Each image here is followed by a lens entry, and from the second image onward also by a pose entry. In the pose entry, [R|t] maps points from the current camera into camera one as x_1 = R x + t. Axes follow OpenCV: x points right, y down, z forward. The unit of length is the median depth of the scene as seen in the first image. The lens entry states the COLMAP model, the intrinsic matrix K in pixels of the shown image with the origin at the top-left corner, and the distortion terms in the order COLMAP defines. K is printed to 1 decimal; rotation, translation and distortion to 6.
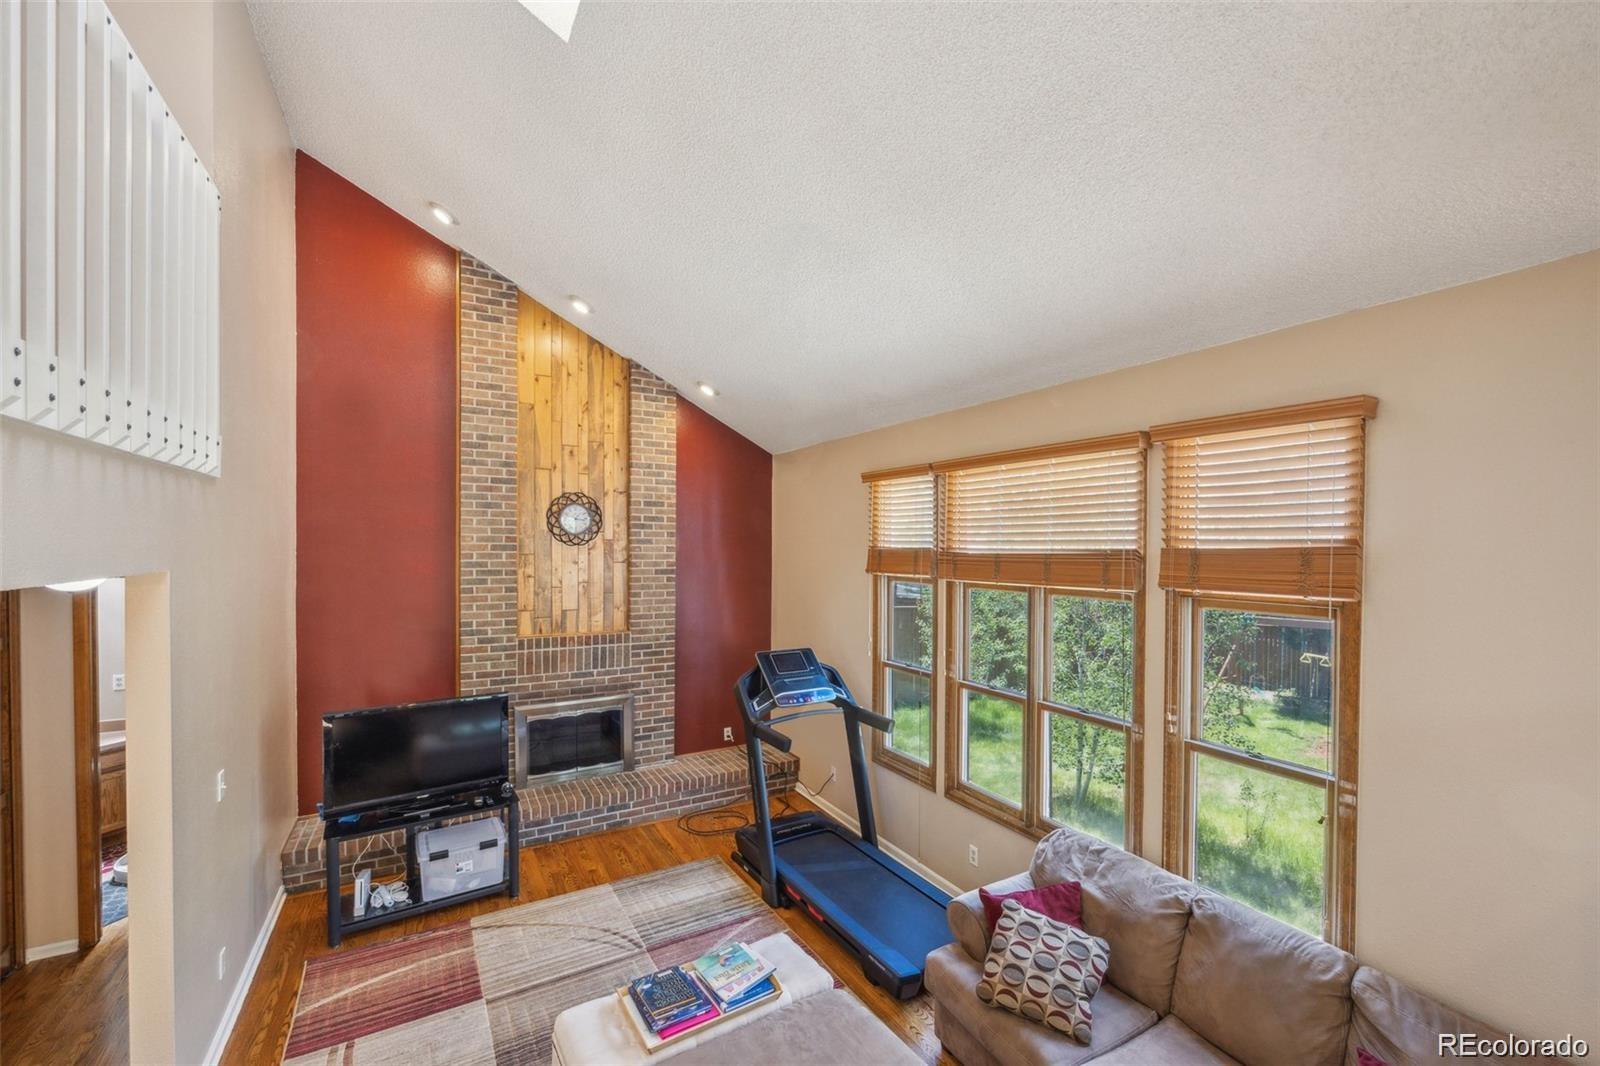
lens RADIAL K [[659.4, 0, 805.2], [0, 659.4, 547.9], [0, 0, 1]] dist [-0.000470, -0.000011]
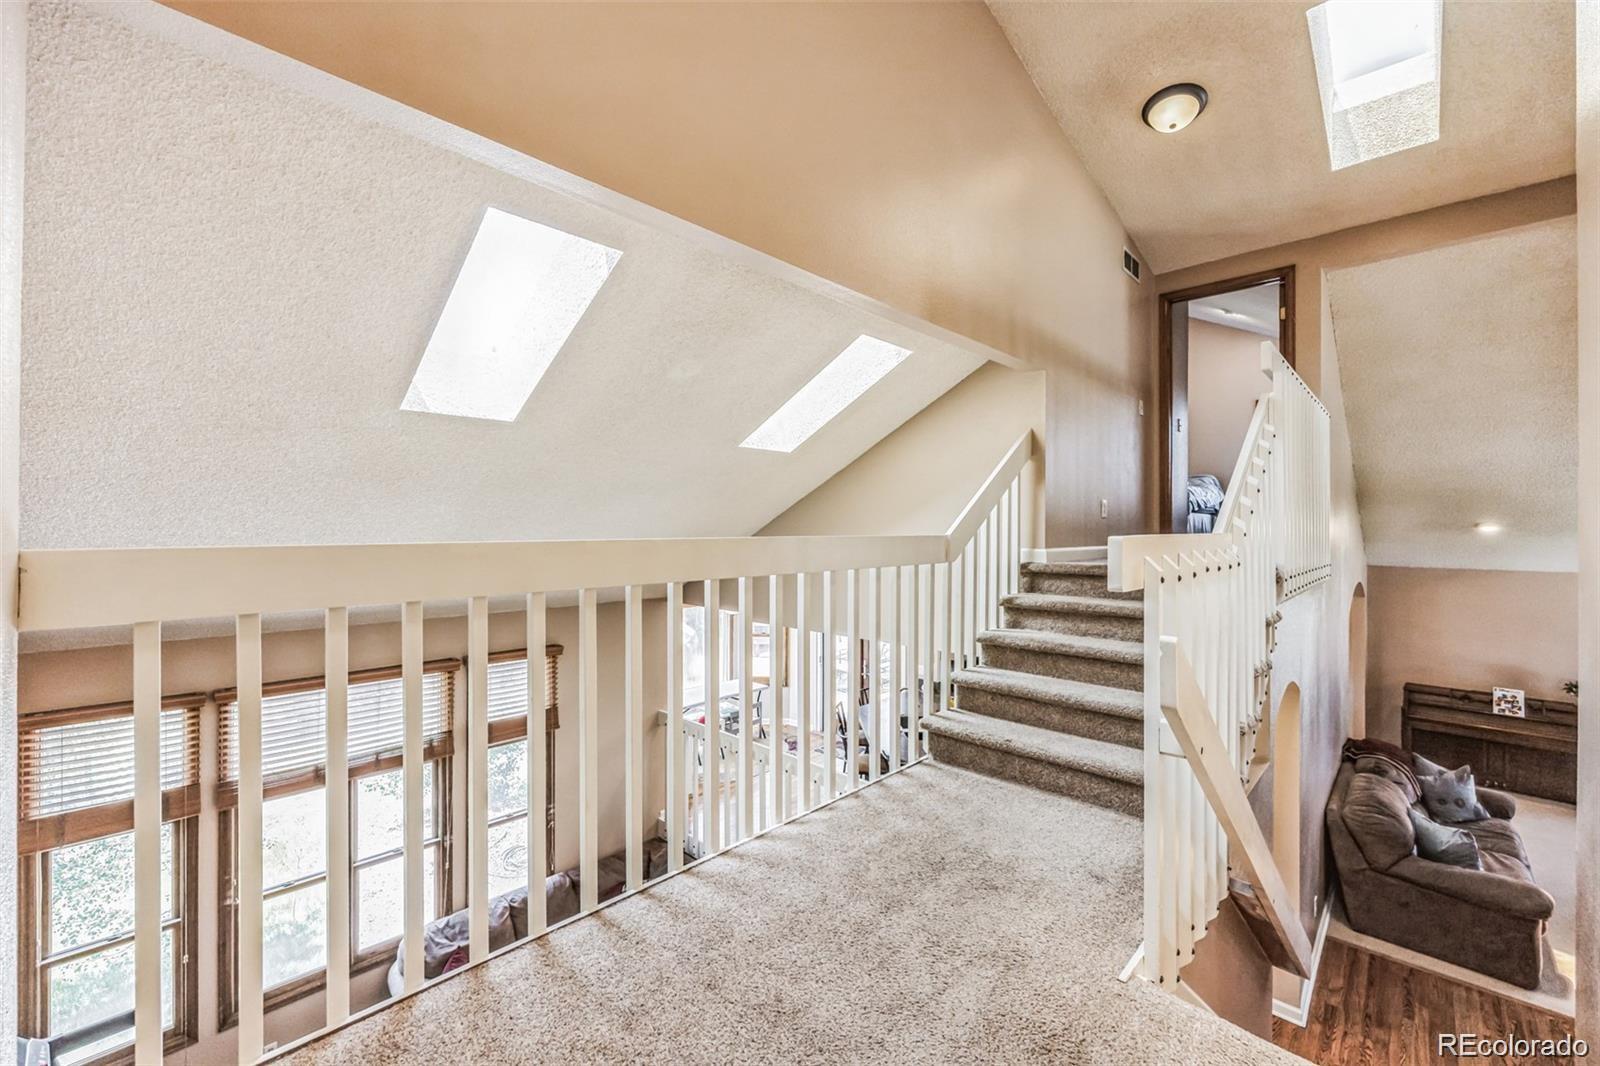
lens RADIAL K [[641.7, 0, 796.6], [0, 641.7, 532.2], [0, 0, 1]] dist [-0.000033, 0.000076]
pose [[-0.282968, -0.009386, 0.959083, -0.733534], [0.006452, 0.999911, 0.011689, -0.287540], [-0.959108, 0.009496, -0.282882, 0.346887]]
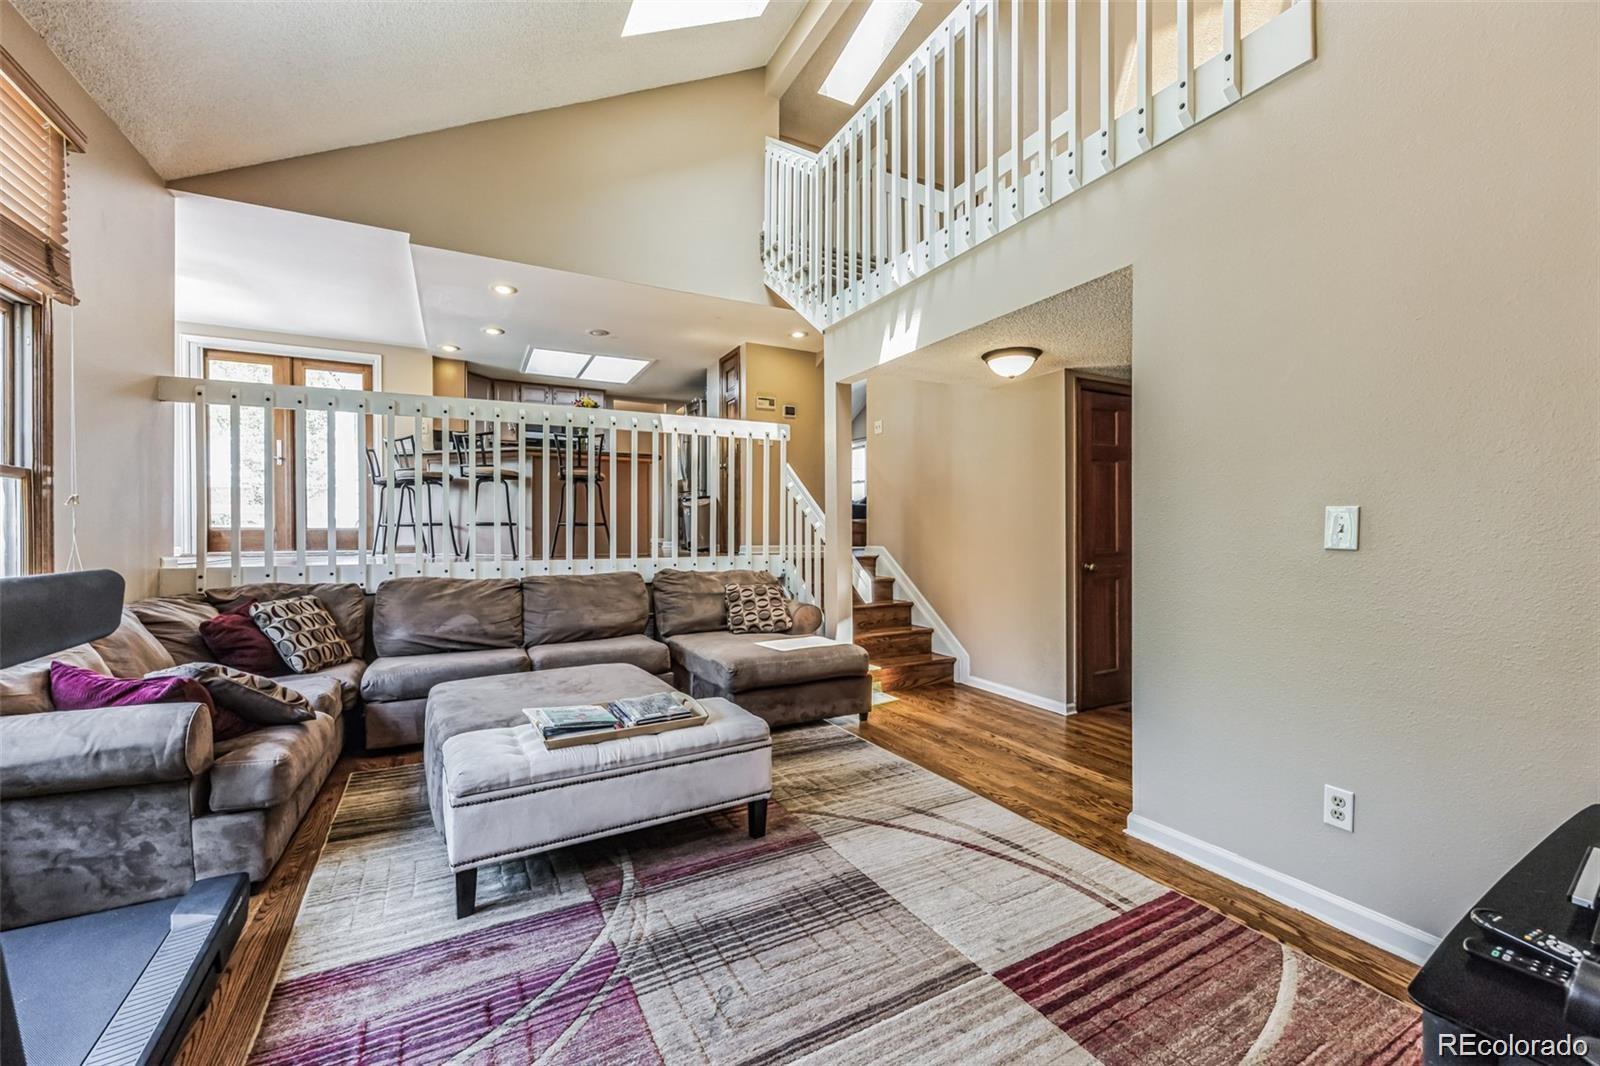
lens RADIAL K [[643.9, 0, 803.5], [0, 643.9, 530.6], [0, 0, 1]] dist [-0.000625, -0.000377]
pose [[-0.999603, -0.005792, 0.027582, -0.209292], [-0.005560, 0.999948, 0.008505, 0.197673], [-0.027630, 0.008348, -0.999583, 0.898881]]
